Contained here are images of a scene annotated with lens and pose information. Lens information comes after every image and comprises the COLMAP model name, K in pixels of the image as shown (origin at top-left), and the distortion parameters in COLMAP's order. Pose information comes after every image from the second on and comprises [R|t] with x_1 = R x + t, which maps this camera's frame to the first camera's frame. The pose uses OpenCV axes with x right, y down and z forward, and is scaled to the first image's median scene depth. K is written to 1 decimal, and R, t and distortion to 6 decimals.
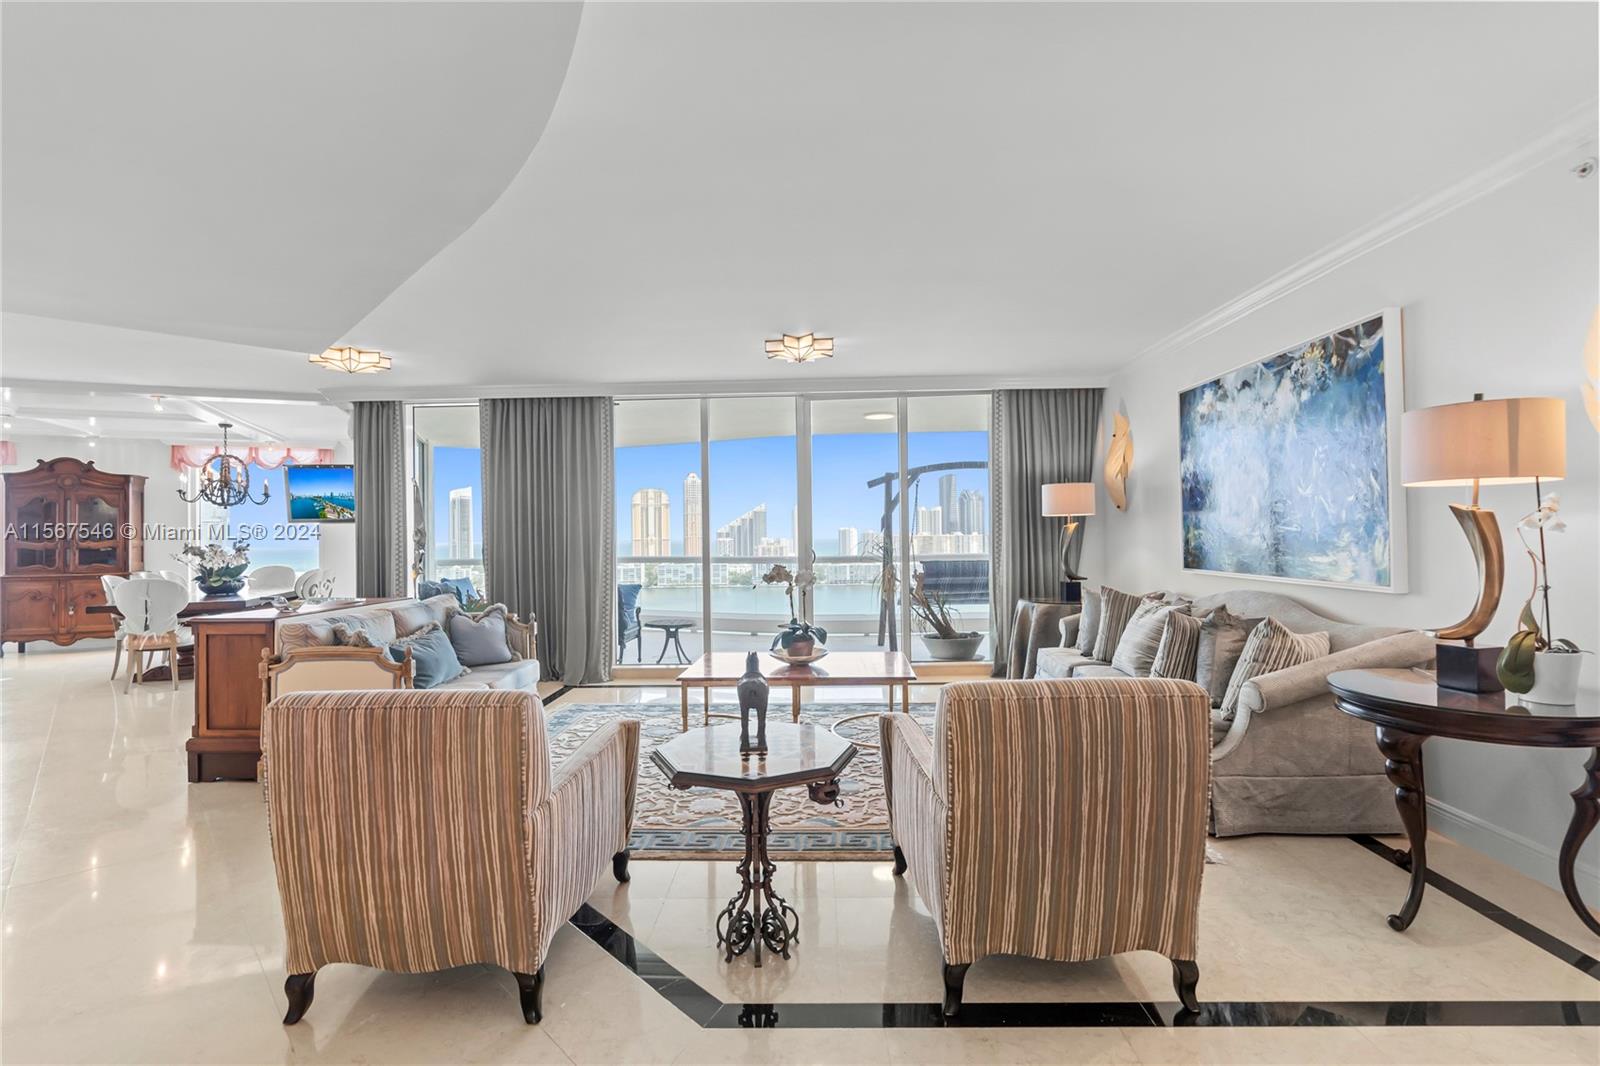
lens RADIAL K [[731.5, 0, 791.7], [0, 731.5, 530.7], [0, 0, 1]] dist [-0.009600, 0.002689]
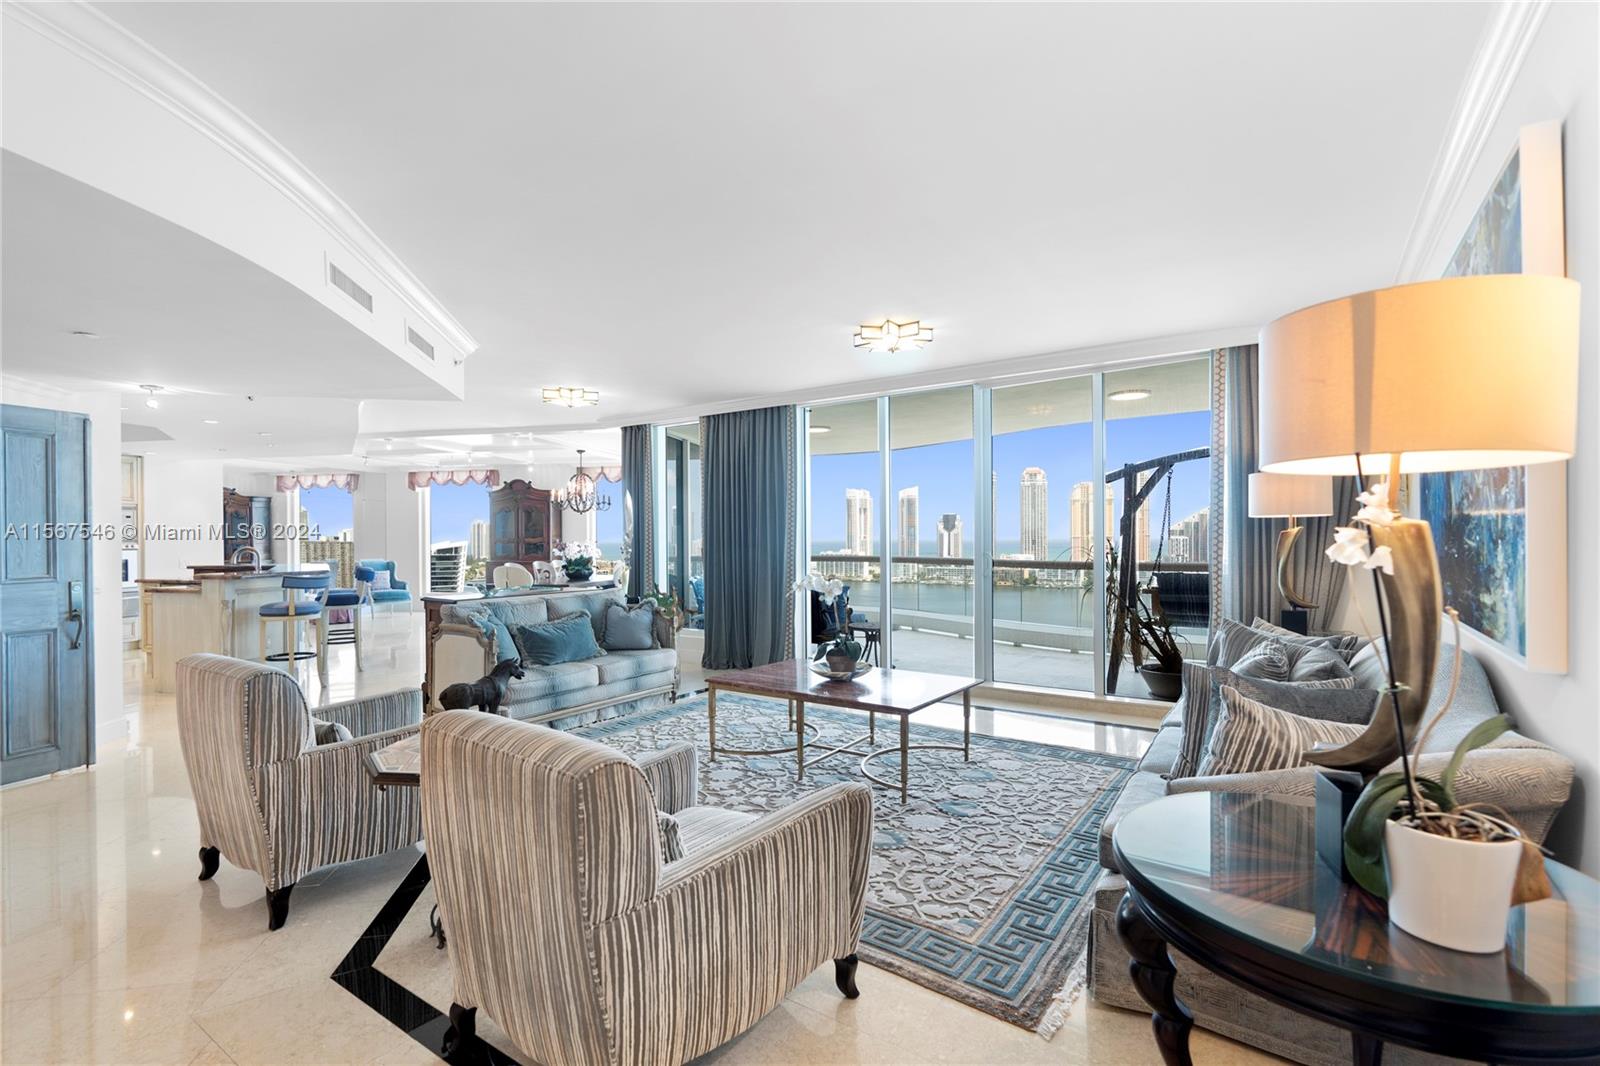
lens RADIAL K [[731.5, 0, 798.1], [0, 731.5, 535.7], [0, 0, 1]] dist [-0.009600, 0.002689]
pose [[0.838670, 0.007255, -0.544591, 0.323482], [-0.001168, 0.999933, 0.011522, -0.008569], [0.544638, -0.009027, 0.838623, 0.128843]]
